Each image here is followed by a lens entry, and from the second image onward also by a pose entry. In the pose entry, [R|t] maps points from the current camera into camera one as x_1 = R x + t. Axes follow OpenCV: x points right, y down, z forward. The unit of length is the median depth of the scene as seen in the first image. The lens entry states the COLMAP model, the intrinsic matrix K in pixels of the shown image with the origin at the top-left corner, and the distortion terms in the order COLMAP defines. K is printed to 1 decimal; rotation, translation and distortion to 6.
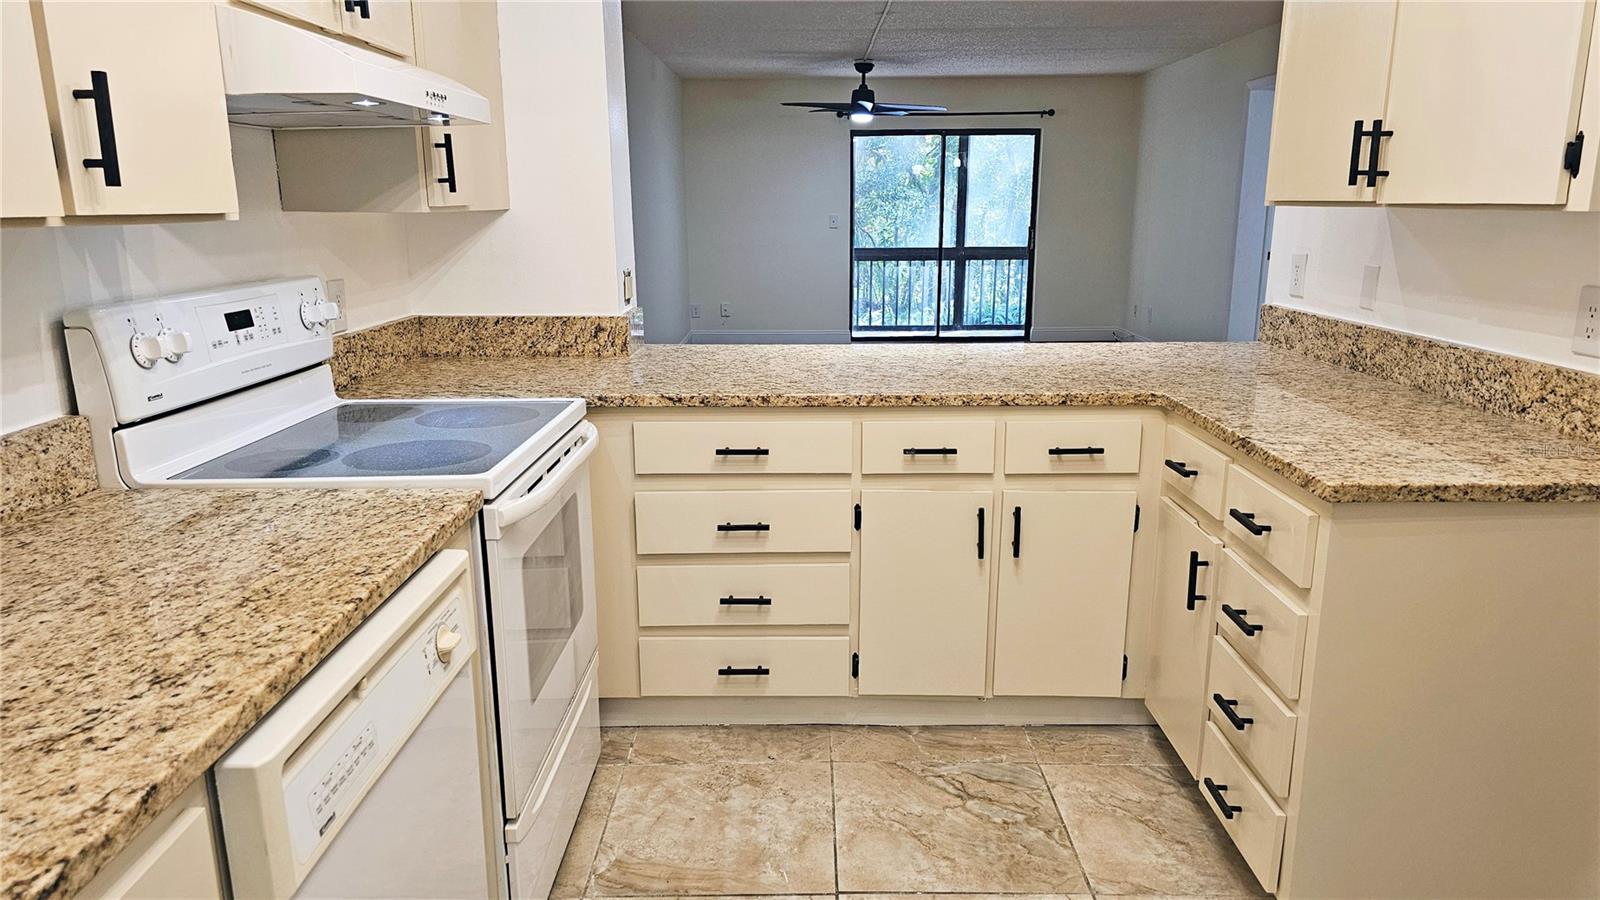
lens RADIAL K [[1069.3, 0, 803.2], [0, 1069.3, 453.5], [0, 0, 1]] dist [0.040960, -0.031332]
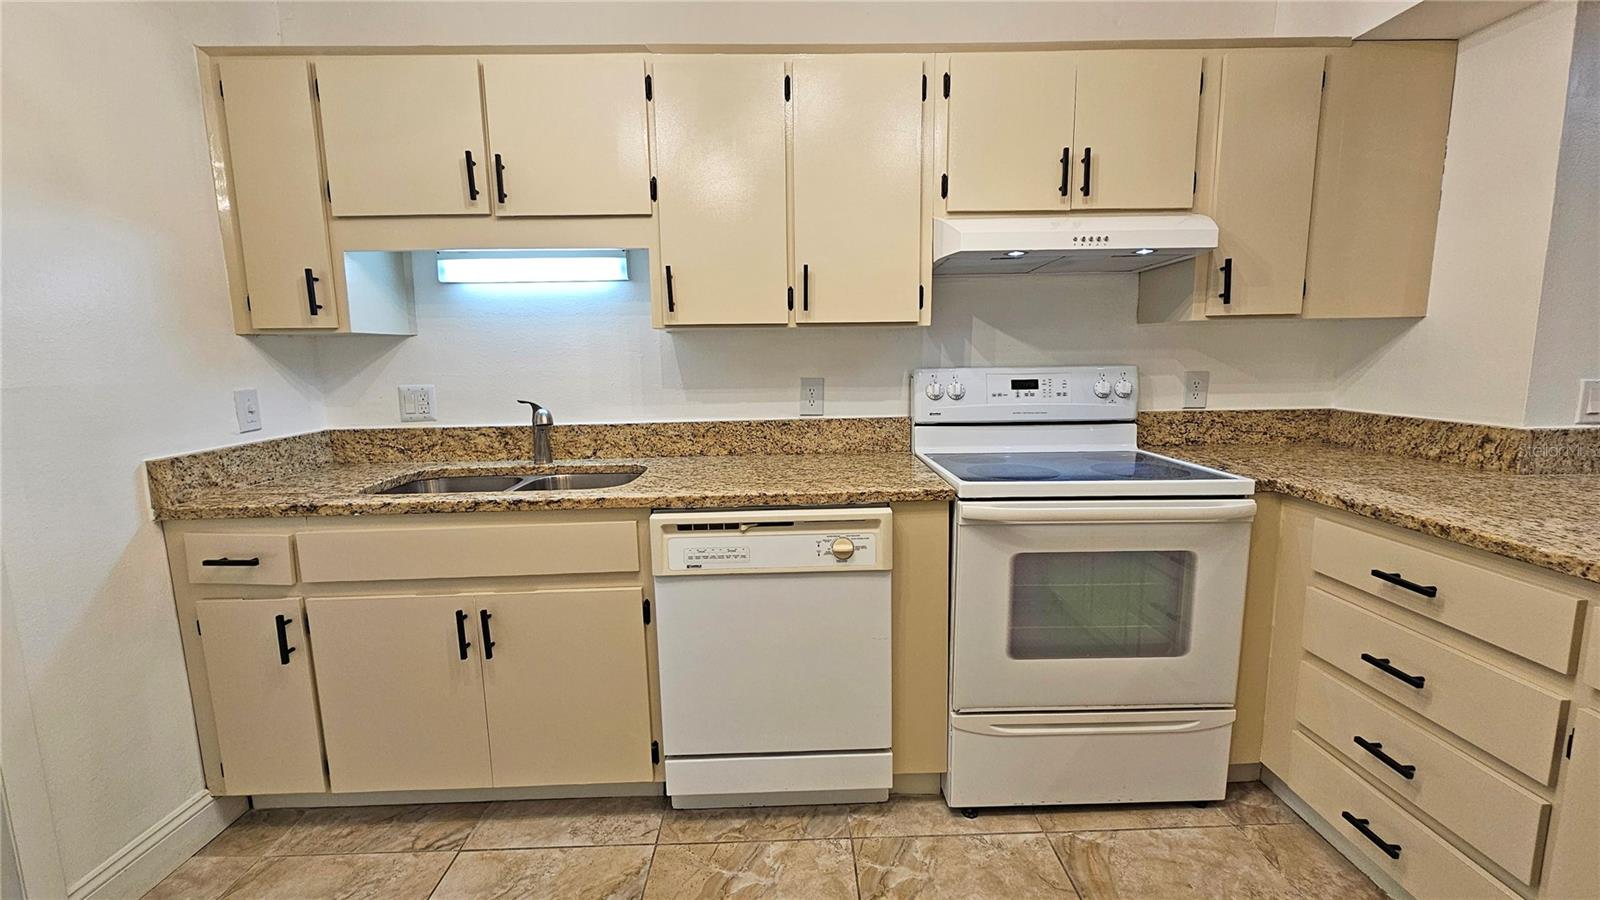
lens RADIAL K [[650.6, 0, 798.1], [0, 650.6, 441.7], [0, 0, 1]] dist [-0.007901, 0.000295]
pose [[0.009652, 0.137486, -0.990457, 0.354409], [-0.213498, 0.967946, 0.132281, -0.061705], [0.976896, 0.210184, 0.038696, 0.401754]]
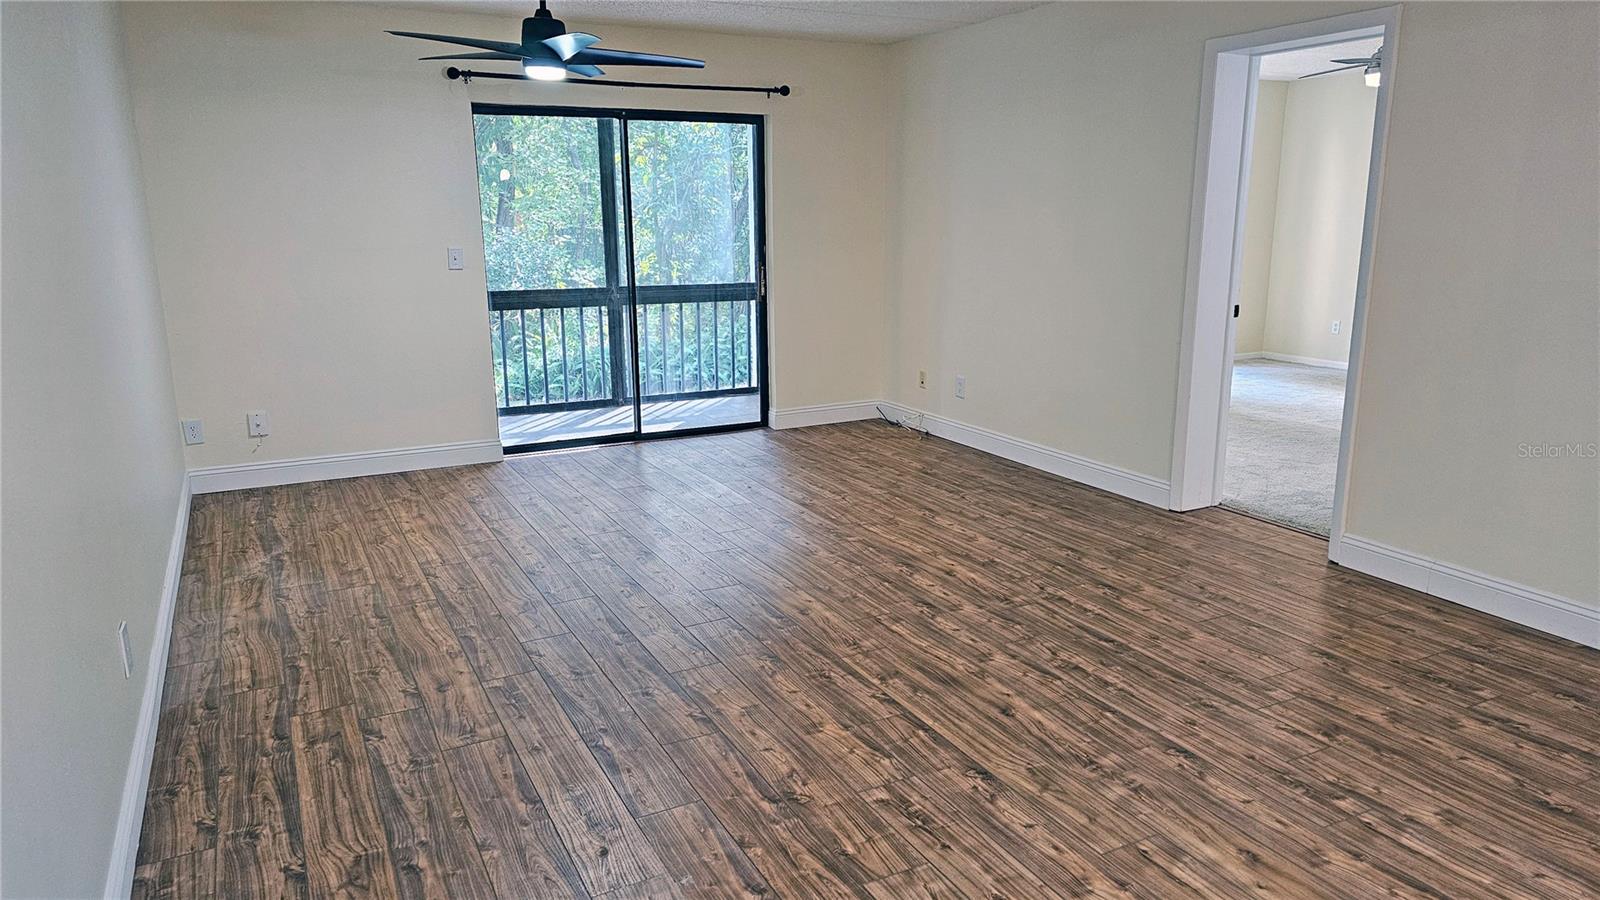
lens RADIAL K [[1069.3, 0, 825.3], [0, 1069.3, 443.7], [0, 0, 1]] dist [0.040960, -0.031332]
pose [[0.885233, -0.098365, 0.454628, -0.253212], [0.104434, 0.994462, 0.011817, -0.336000], [-0.453273, 0.037018, 0.890603, 1.313242]]
